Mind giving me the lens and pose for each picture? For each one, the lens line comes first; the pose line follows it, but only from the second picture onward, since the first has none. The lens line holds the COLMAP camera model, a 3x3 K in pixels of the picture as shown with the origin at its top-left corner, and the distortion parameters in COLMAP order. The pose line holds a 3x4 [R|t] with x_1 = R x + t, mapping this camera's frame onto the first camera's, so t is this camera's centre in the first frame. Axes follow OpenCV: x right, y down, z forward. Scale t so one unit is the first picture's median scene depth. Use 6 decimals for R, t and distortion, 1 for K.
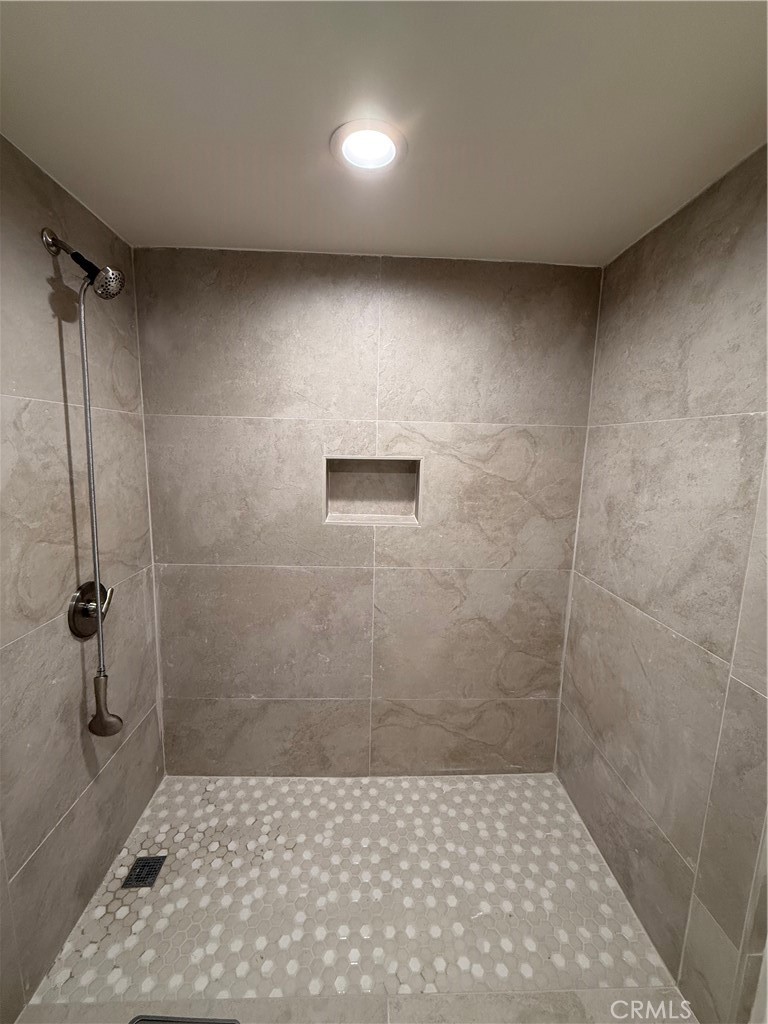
lens RADIAL K [[407.2, 0, 383.5], [0, 407.2, 511.0], [0, 0, 1]] dist [0.000077, -0.000047]
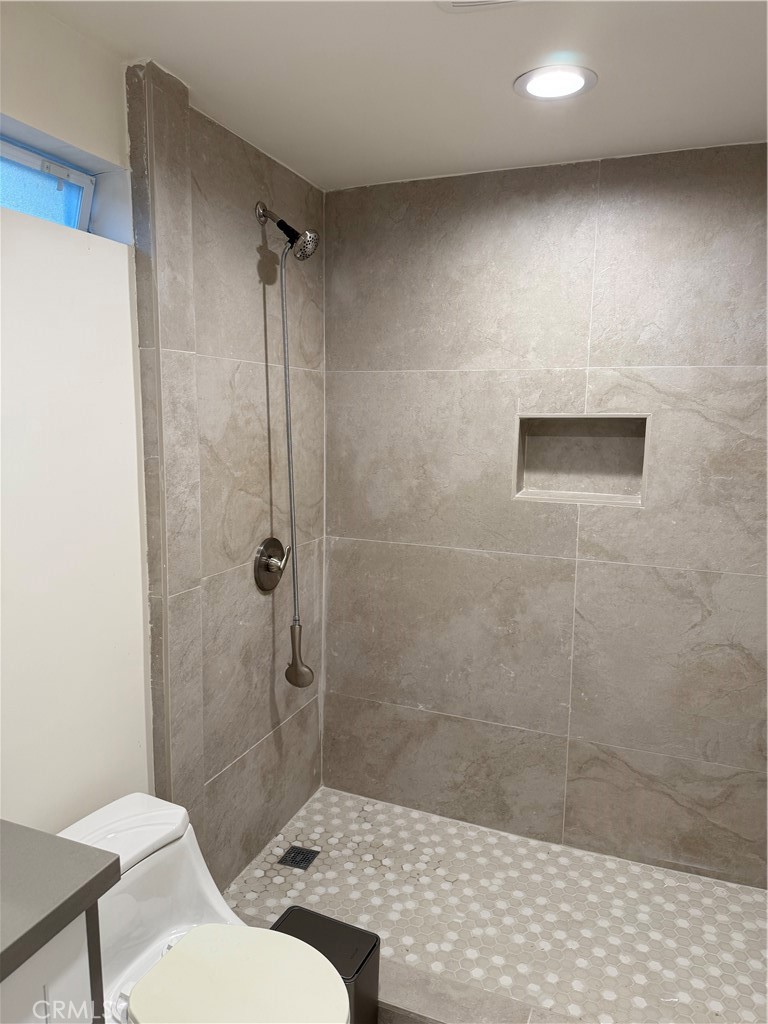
lens RADIAL K [[704.0, 0, 384.0], [0, 704.0, 512.0], [0, 0, 1]] dist [0.119262, -0.177770]
pose [[0.913002, 0.046093, -0.405344, 0.190429], [-0.055475, 0.998395, -0.011424, 0.088829], [0.404166, 0.032917, 0.914093, -0.387200]]
